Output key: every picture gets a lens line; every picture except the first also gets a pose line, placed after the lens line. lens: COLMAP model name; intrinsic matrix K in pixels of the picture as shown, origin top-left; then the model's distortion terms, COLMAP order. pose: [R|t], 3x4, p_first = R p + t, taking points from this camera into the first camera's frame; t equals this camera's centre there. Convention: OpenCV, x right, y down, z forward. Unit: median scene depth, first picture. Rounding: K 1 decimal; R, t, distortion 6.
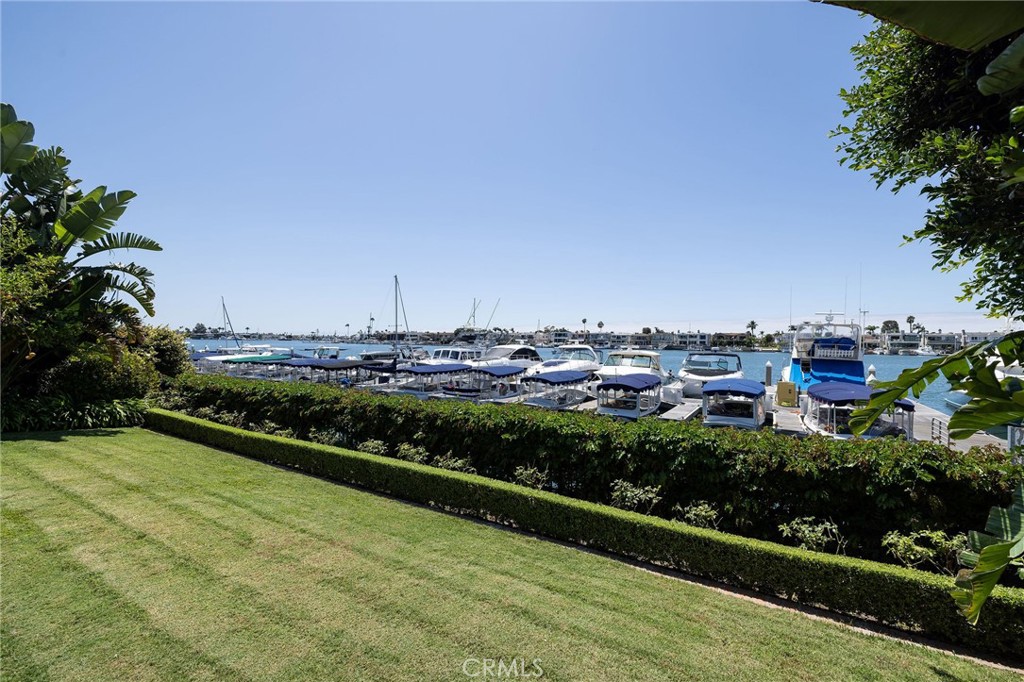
lens RADIAL K [[433.0, 0, 515.6], [0, 433.0, 344.9], [0, 0, 1]] dist [0.002362, 0.000913]
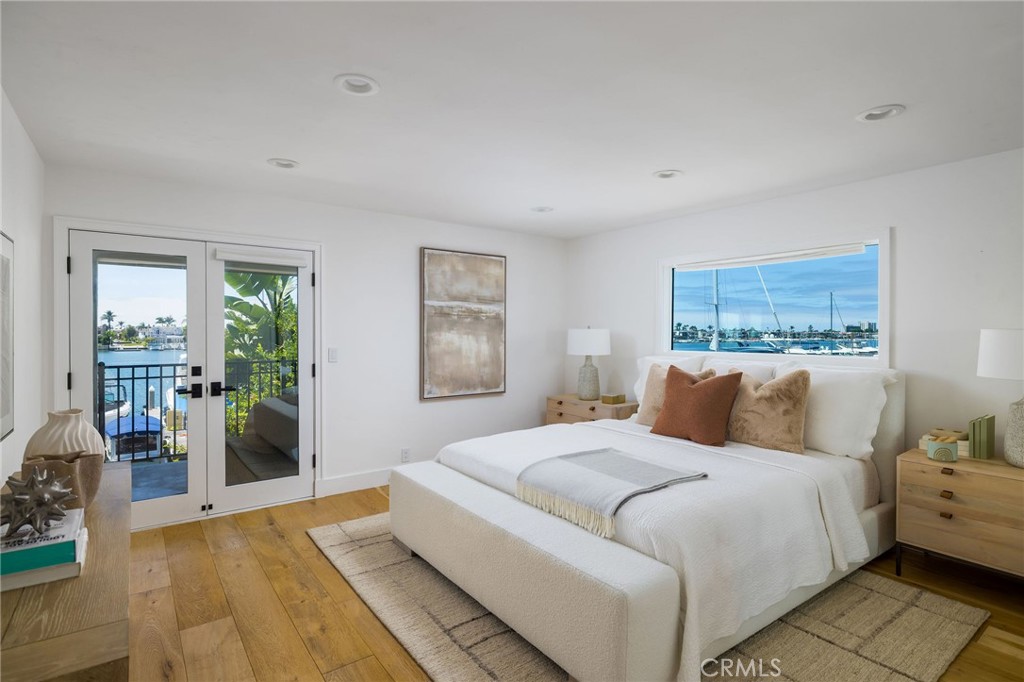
lens RADIAL K [[506.2, 0, 509.6], [0, 506.2, 338.6], [0, 0, 1]] dist [-0.002670, -0.000110]
pose [[0.385127, -0.016063, 0.922724, -0.201832], [0.008799, 0.999867, 0.013733, -0.081278], [-0.922822, 0.002831, 0.385217, -0.261289]]
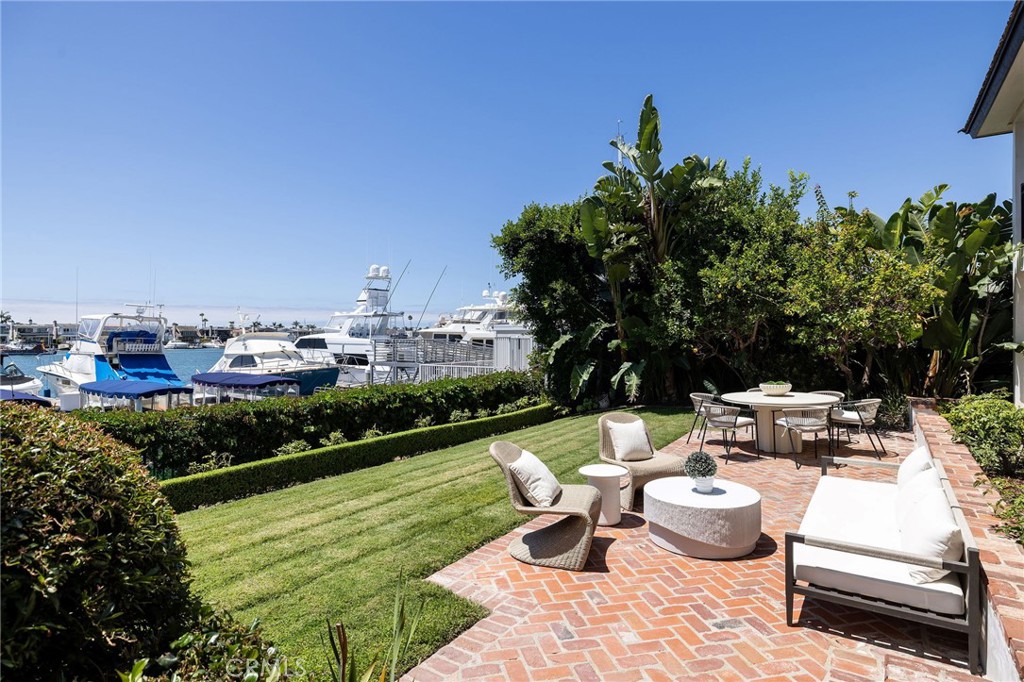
lens RADIAL K [[556.2, 0, 511.7], [0, 556.2, 344.0], [0, 0, 1]] dist [0.003562, 0.000898]
pose [[0.055369, -0.022721, 0.998207, -0.307103], [0.013224, 0.999670, 0.022021, -0.003224], [-0.998378, 0.011981, 0.055651, 0.090787]]
